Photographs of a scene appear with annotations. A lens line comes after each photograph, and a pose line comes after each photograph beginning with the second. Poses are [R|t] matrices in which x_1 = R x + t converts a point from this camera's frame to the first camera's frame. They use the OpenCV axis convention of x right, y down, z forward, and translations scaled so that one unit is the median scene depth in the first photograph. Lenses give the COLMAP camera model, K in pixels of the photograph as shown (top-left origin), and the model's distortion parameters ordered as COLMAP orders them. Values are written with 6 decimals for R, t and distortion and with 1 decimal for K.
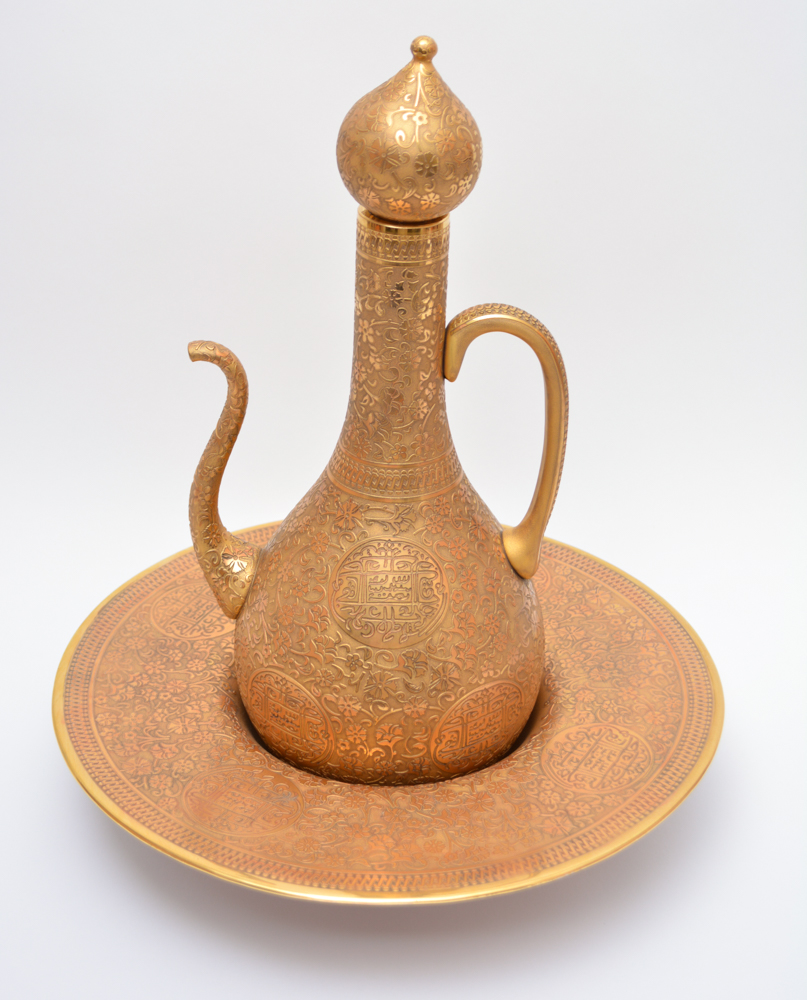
lens RADIAL K [[1834.6, 0, 380.4], [0, 1834.6, 404.4], [0, 0, 1]] dist [-0.023154, -0.080589]
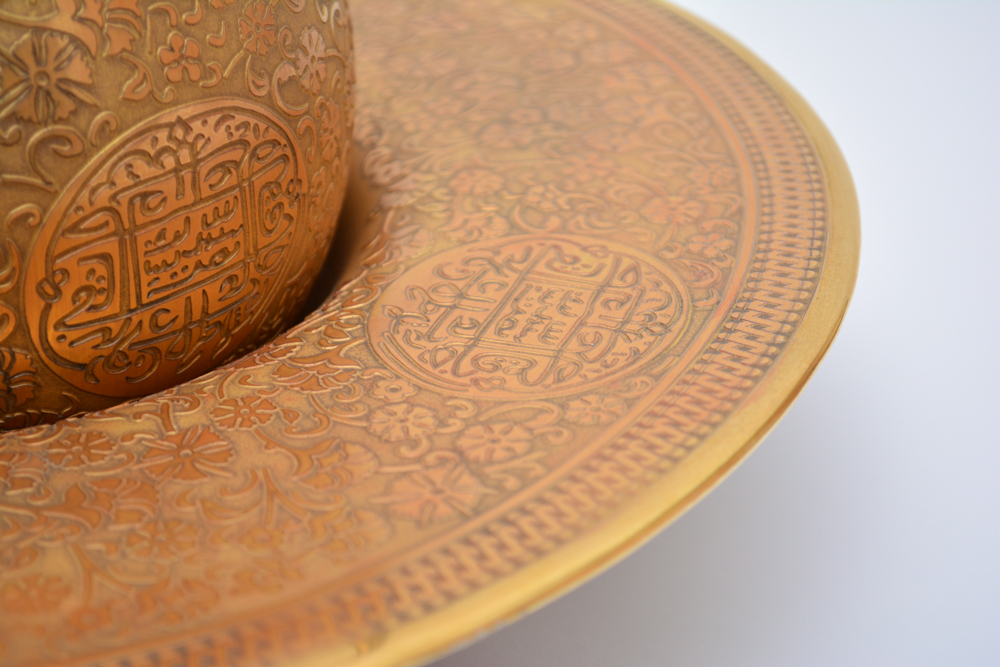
lens RADIAL K [[2196.6, 0, 500.0], [0, 2196.6, 333.5], [0, 0, 1]] dist [0.025107, 0.146229]
pose [[0.985055, -0.090946, 0.146270, 0.052271], [0.081272, 0.994173, 0.070817, 0.168795], [-0.151858, -0.057871, 0.986707, 0.597571]]
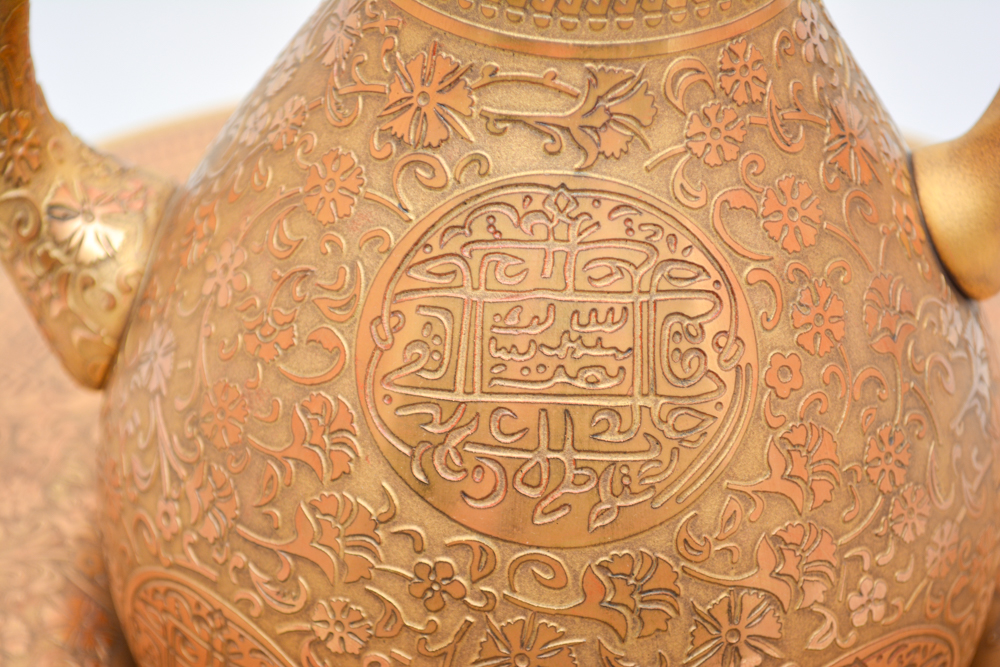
lens RADIAL K [[2196.6, 0, 500.0], [0, 2196.6, 333.5], [0, 0, 1]] dist [0.025107, 0.146229]
pose [[0.999733, 0.019912, -0.011723, -0.000588], [-0.017434, 0.982977, 0.182899, 0.032193], [0.015166, -0.182646, 0.983062, 0.635091]]
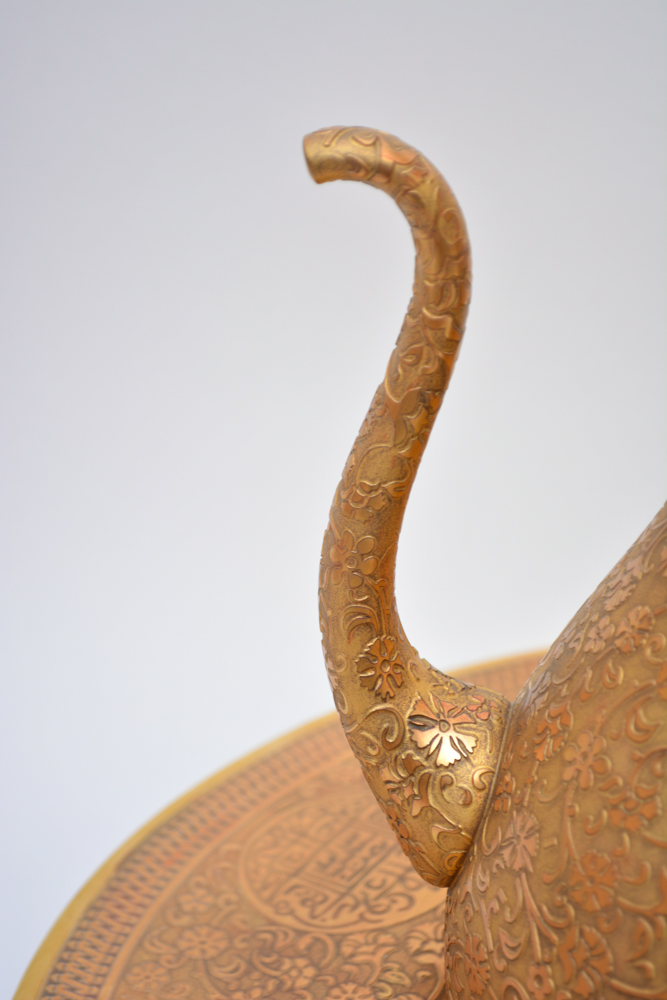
lens RADIAL K [[2196.6, 0, 333.5], [0, 2196.6, 500.0], [0, 0, 1]] dist [0.025107, 0.146229]
pose [[0.993884, -0.027288, -0.107000, -0.053868], [0.023815, 0.999151, -0.033603, 0.053620], [0.107826, 0.030849, 0.993691, 0.565136]]
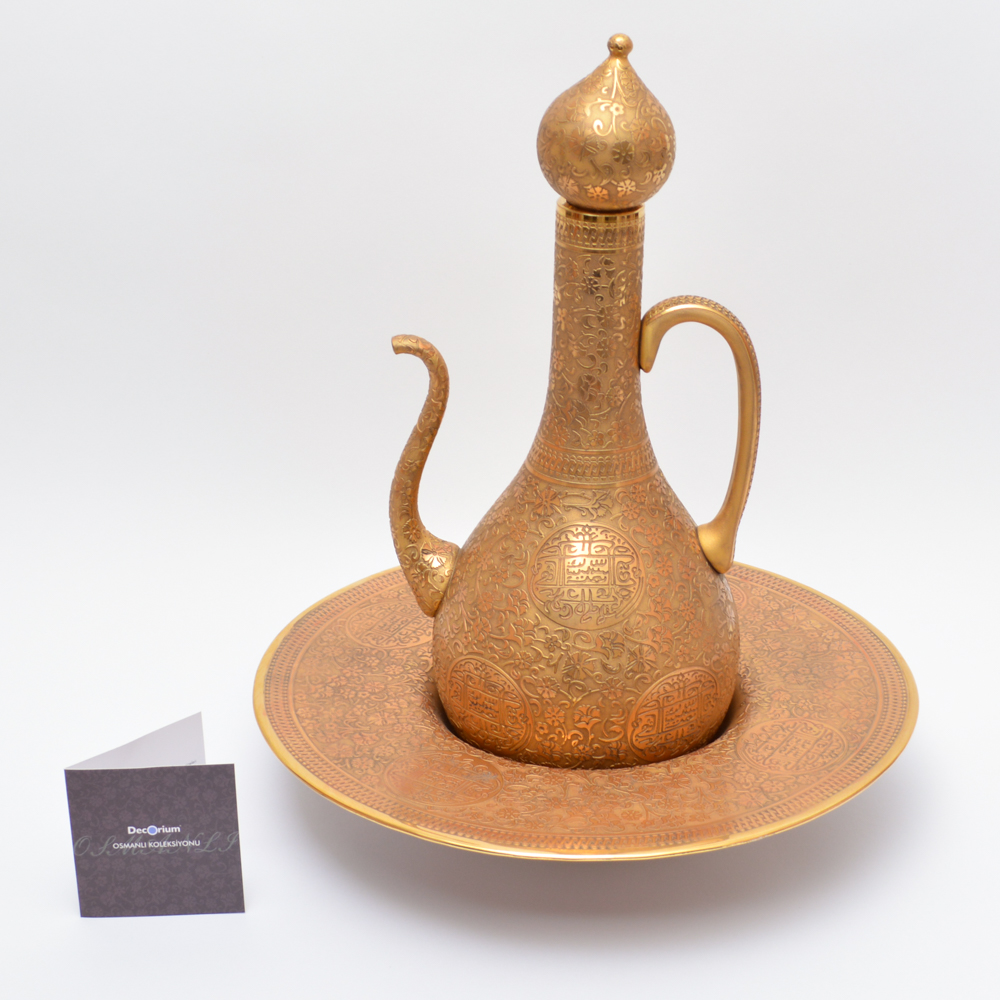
lens RADIAL K [[2175.6, 0, 500.8], [0, 2175.6, 451.3], [0, 0, 1]] dist [-0.062189, 0.004960]
pose [[0.999669, -0.000217, -0.025744, -0.011734], [-0.001592, 0.997529, -0.070239, 0.116155], [0.025696, 0.070256, 0.997198, -0.214289]]
